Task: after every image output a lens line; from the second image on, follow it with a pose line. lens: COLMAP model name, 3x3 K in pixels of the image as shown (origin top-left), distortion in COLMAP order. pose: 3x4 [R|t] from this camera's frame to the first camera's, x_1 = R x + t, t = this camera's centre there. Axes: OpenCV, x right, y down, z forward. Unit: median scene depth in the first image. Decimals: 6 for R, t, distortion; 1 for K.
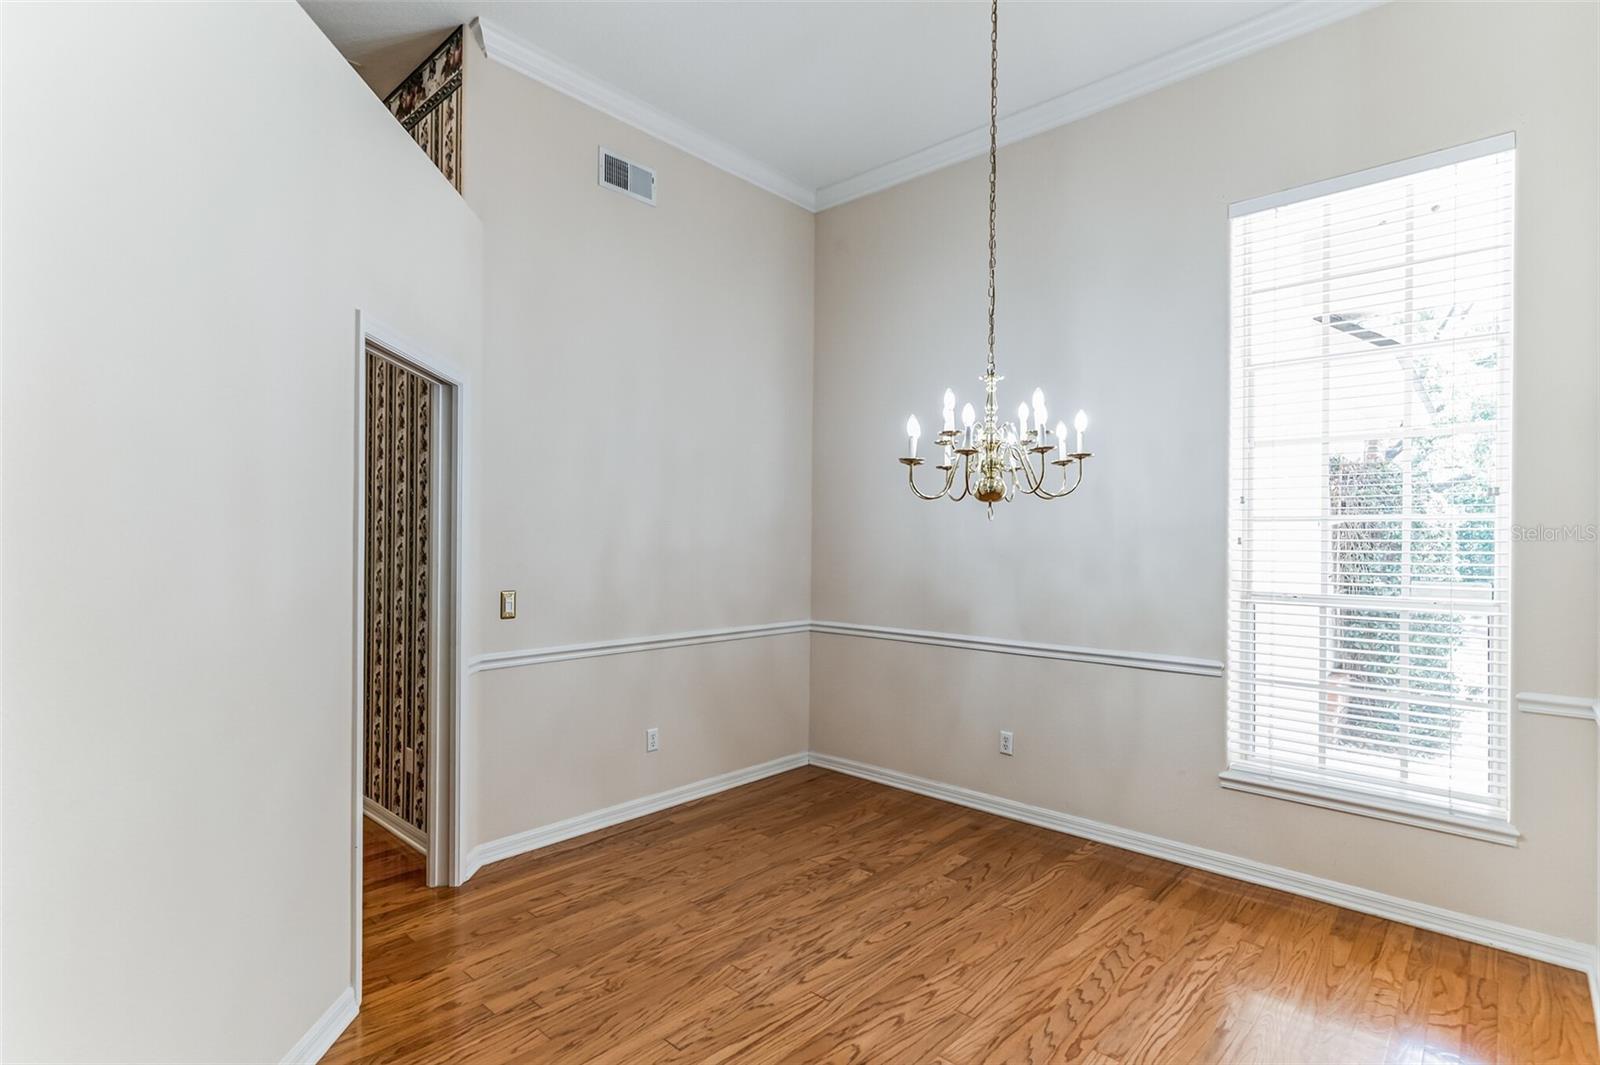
lens RADIAL K [[782.0, 0, 798.2], [0, 782.0, 534.7], [0, 0, 1]] dist [-0.003529, -0.000018]
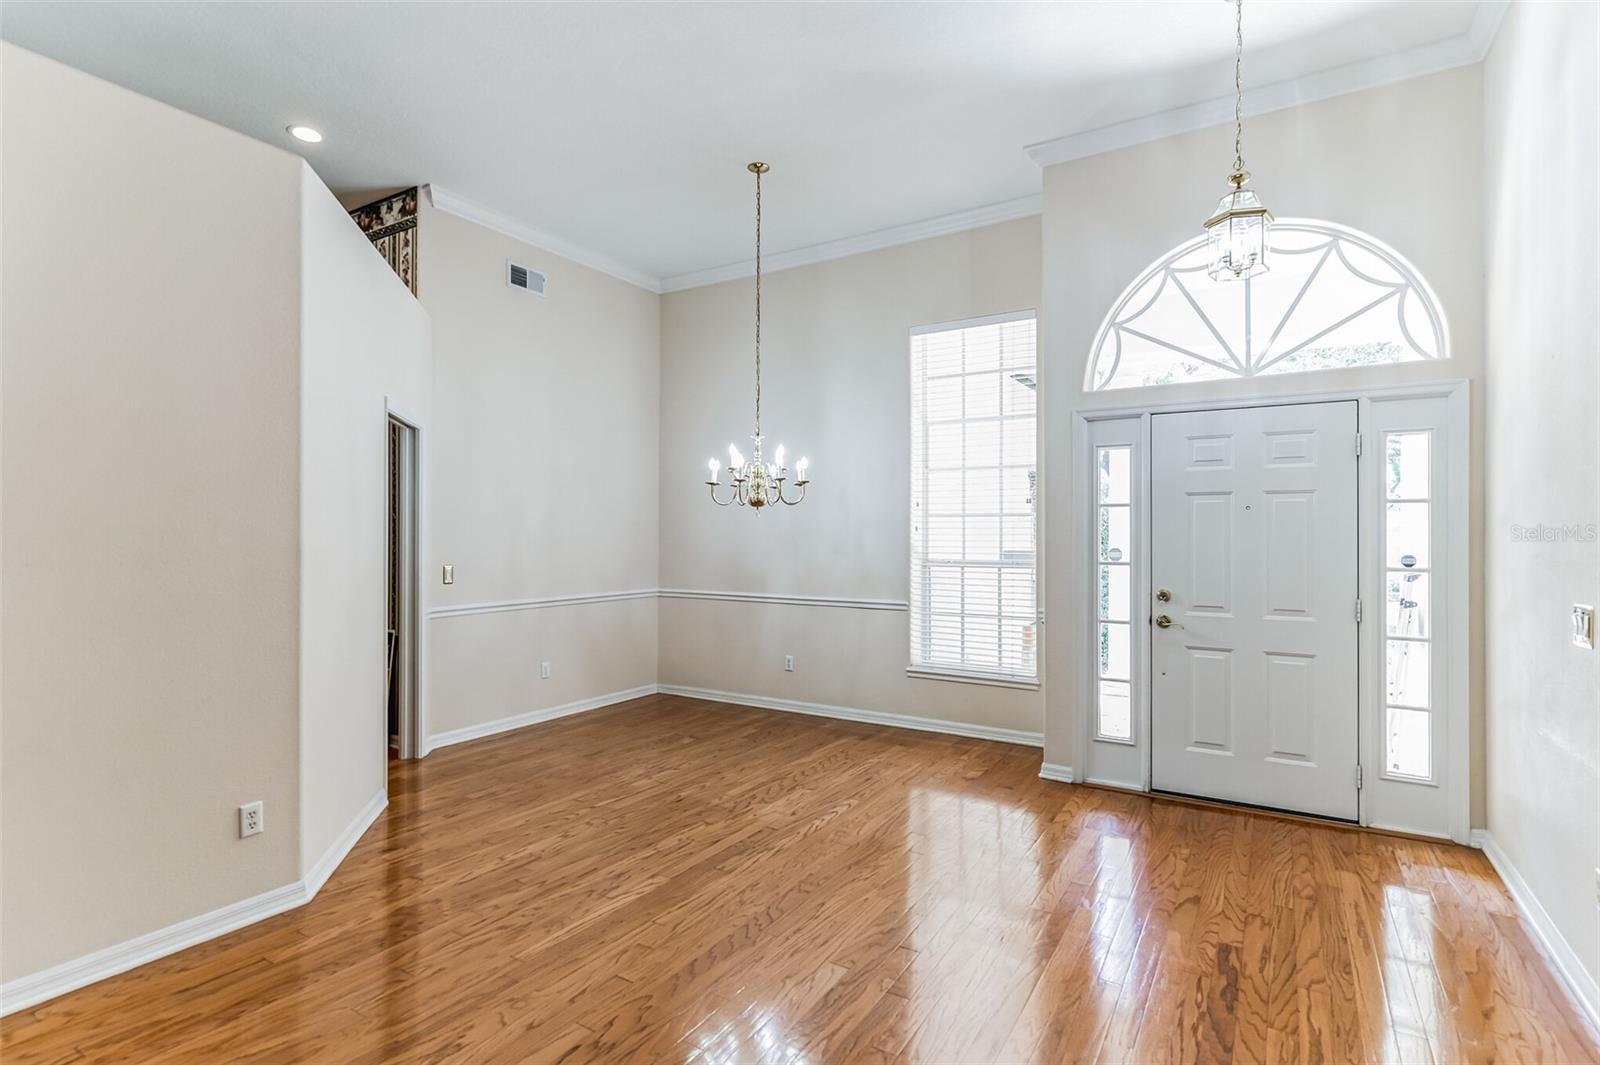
lens RADIAL K [[782.0, 0, 802.6], [0, 782.0, 525.2], [0, 0, 1]] dist [-0.003529, -0.000018]
pose [[0.982118, -0.004874, 0.188202, 0.010053], [0.005525, 0.999980, -0.002937, 0.004117], [-0.188184, 0.003925, 0.982126, -0.603403]]
